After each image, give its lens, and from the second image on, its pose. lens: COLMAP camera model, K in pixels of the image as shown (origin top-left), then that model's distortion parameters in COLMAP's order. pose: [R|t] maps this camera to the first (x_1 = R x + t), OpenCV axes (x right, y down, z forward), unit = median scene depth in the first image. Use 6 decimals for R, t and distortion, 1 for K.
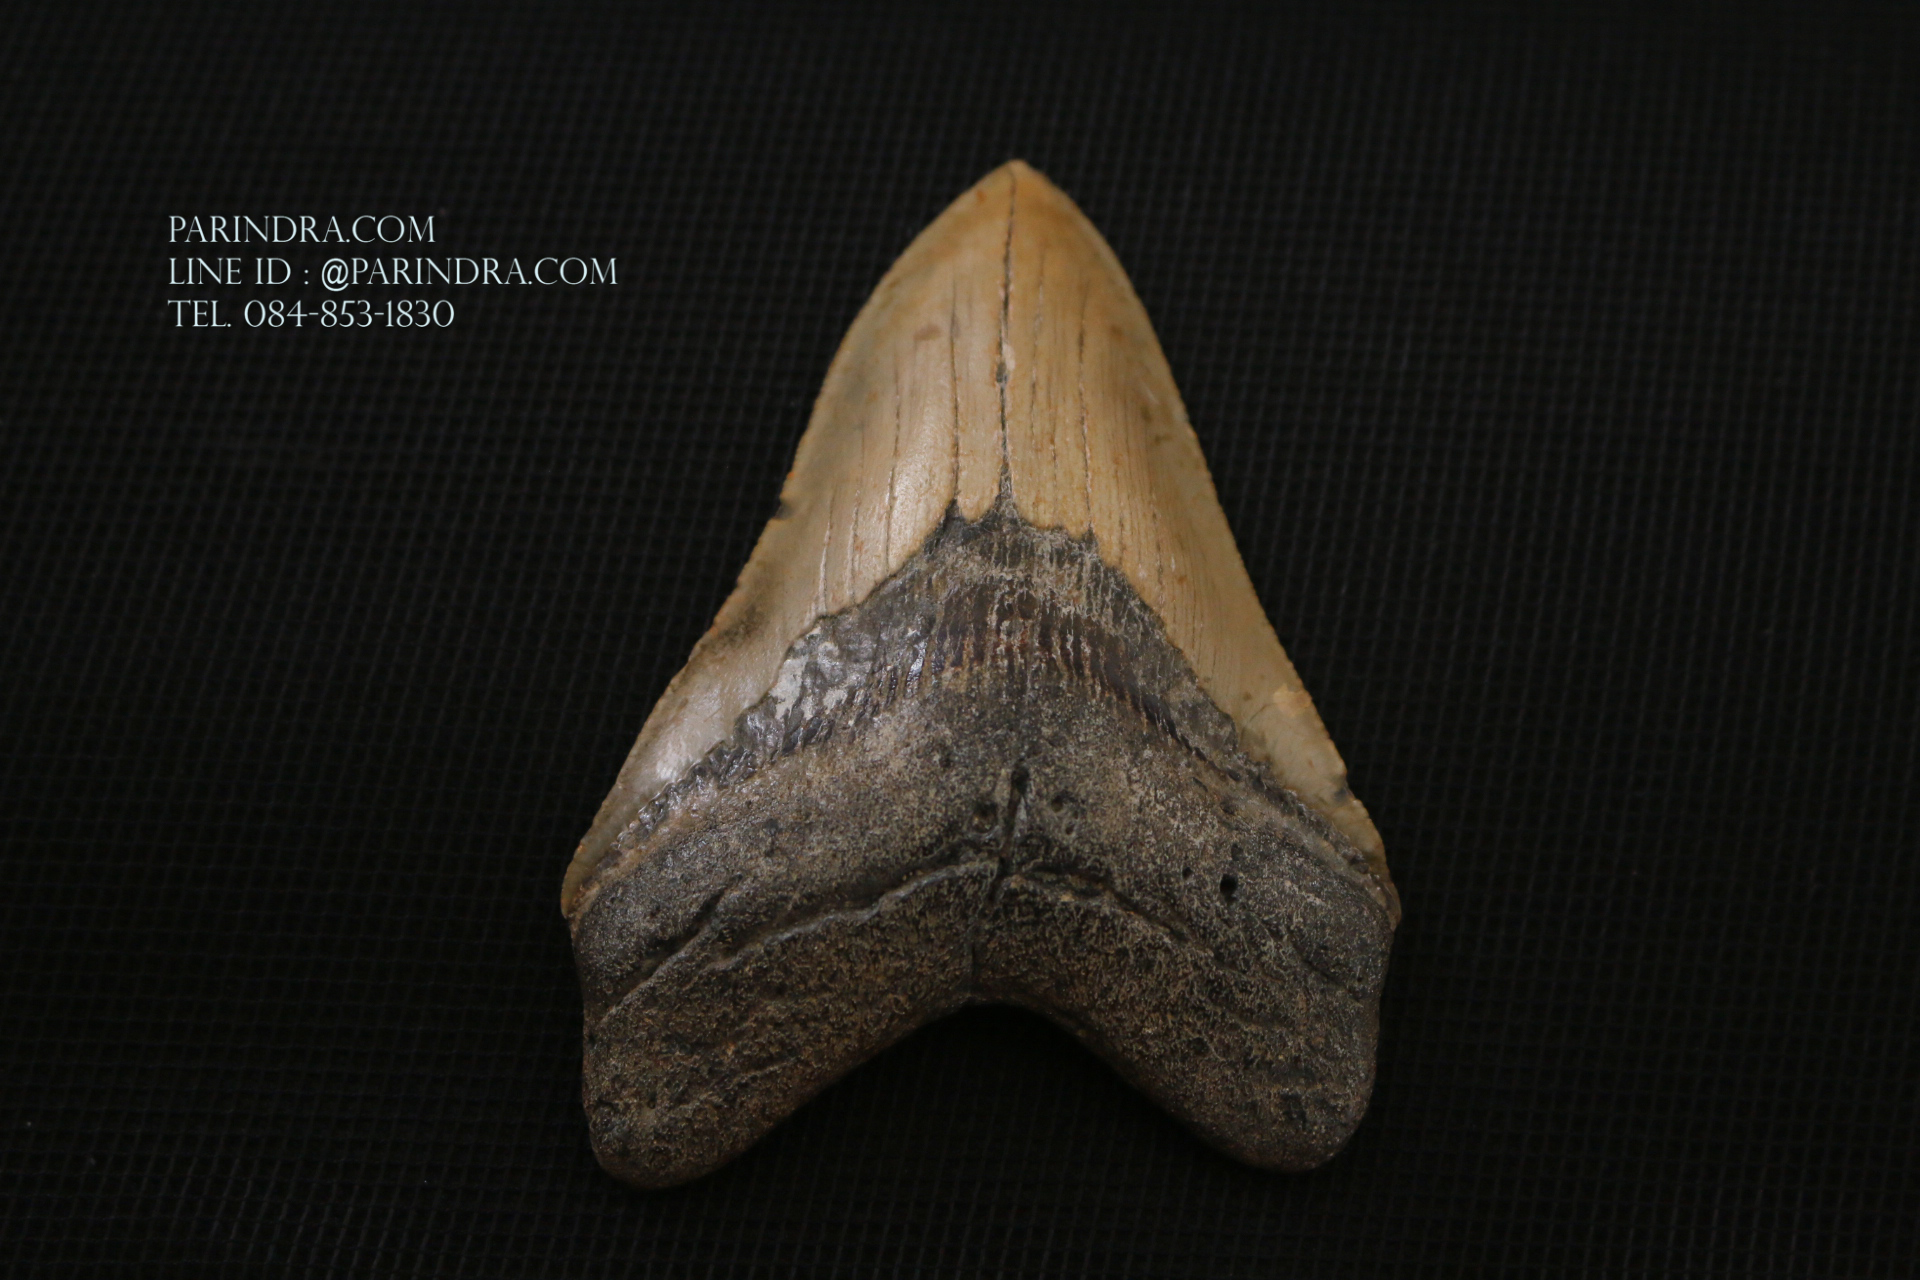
lens RADIAL K [[3542.3, 0, 956.3], [0, 3542.3, 639.4], [0, 0, 1]] dist [-0.007013, 0.040664]
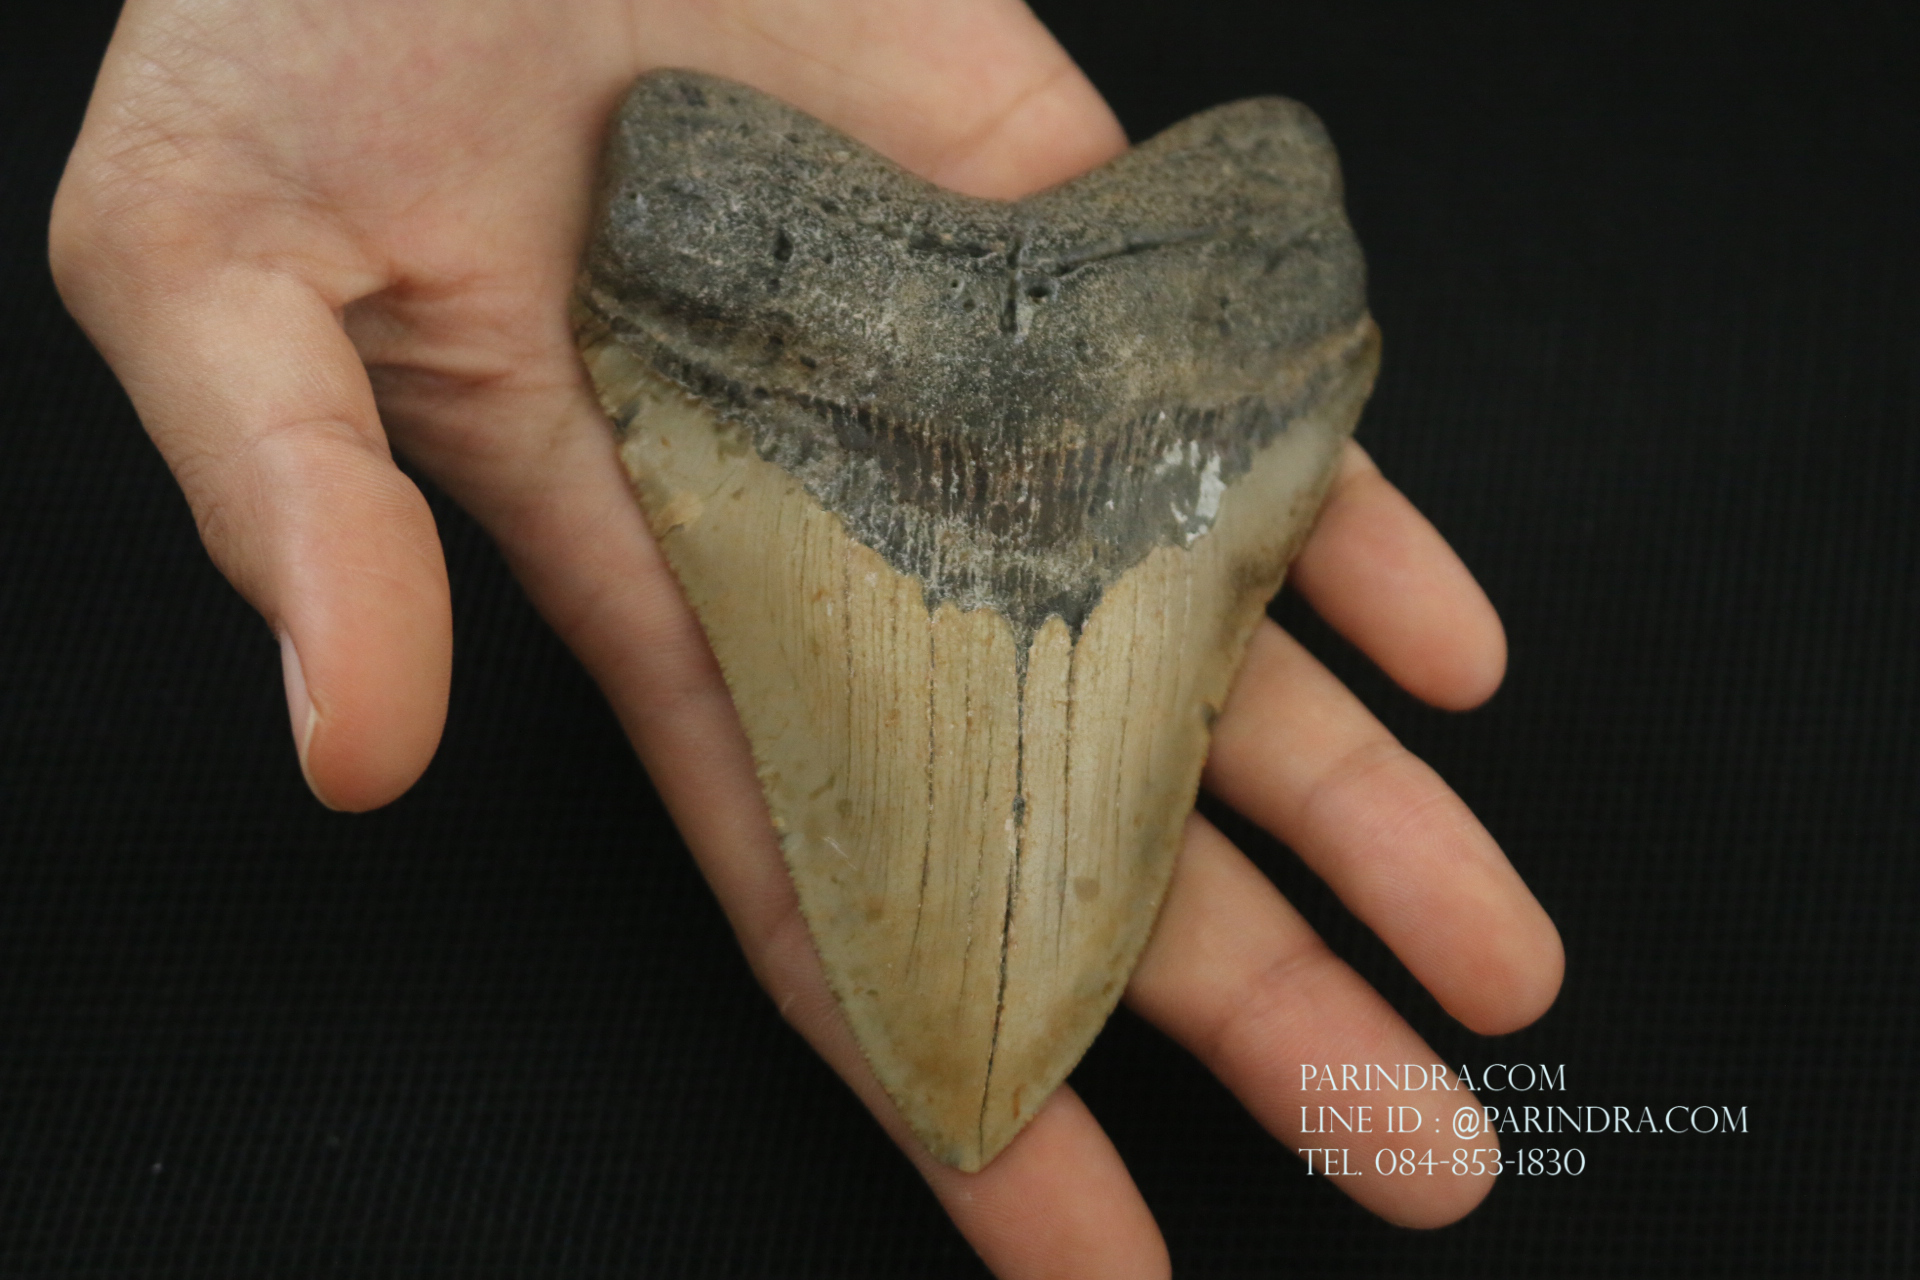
lens RADIAL K [[3875.0, 0, 958.8], [0, 3875.0, 638.0], [0, 0, 1]] dist [0.003982, -0.036543]
pose [[-0.957010, -0.049903, -0.285730, 0.331780], [-0.132009, -0.802219, 0.582253, -0.650334], [-0.258274, 0.594941, 0.761144, 0.220926]]
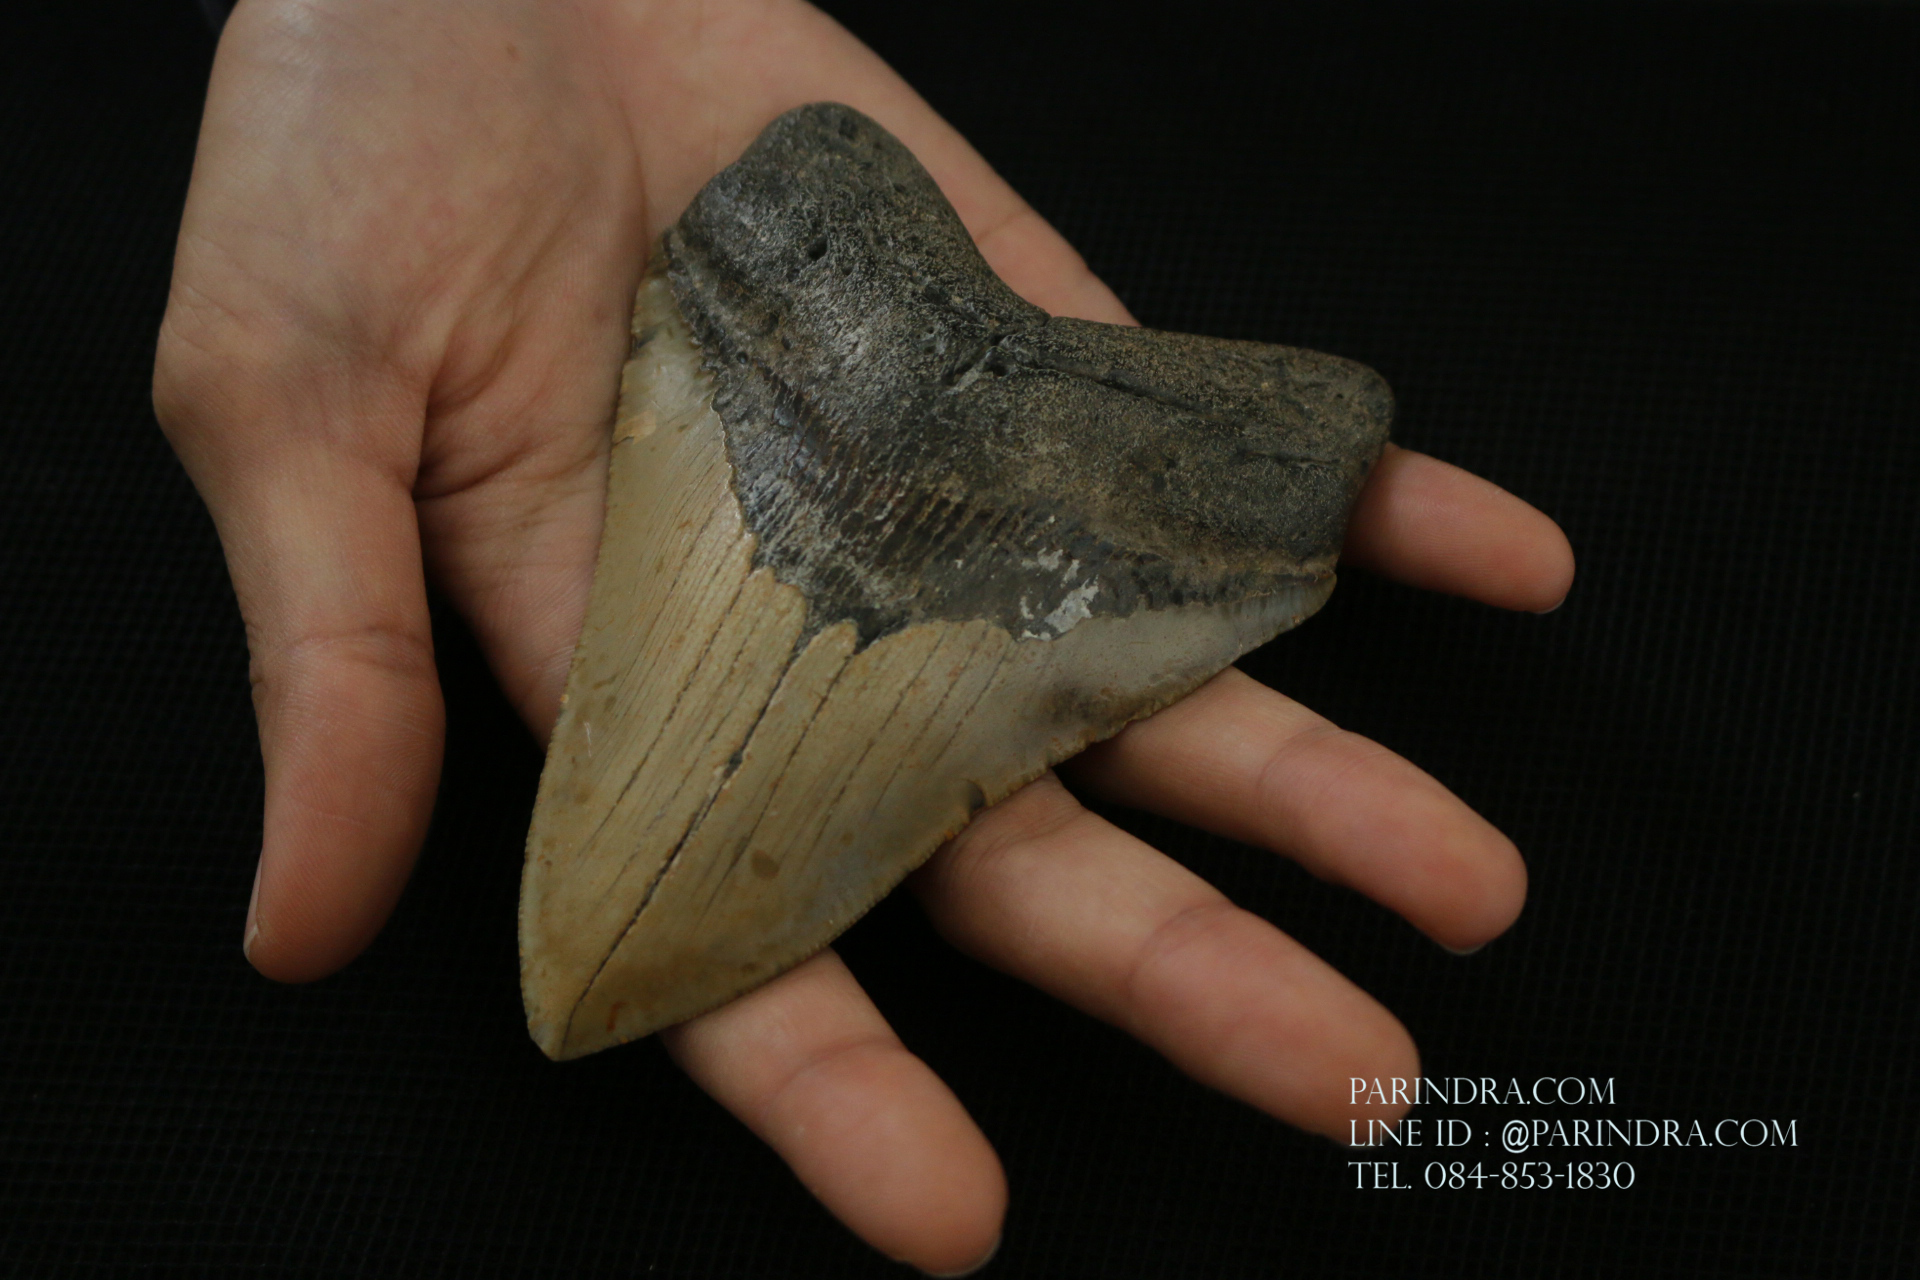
lens RADIAL K [[3494.6, 0, 958.7], [0, 3494.6, 635.6], [0, 0, 1]] dist [-0.026294, -0.085509]
pose [[-0.866405, -0.494006, 0.072811, -0.098376], [0.407683, -0.615609, 0.674403, -0.711506], [-0.288336, 0.613990, 0.734765, 0.258711]]
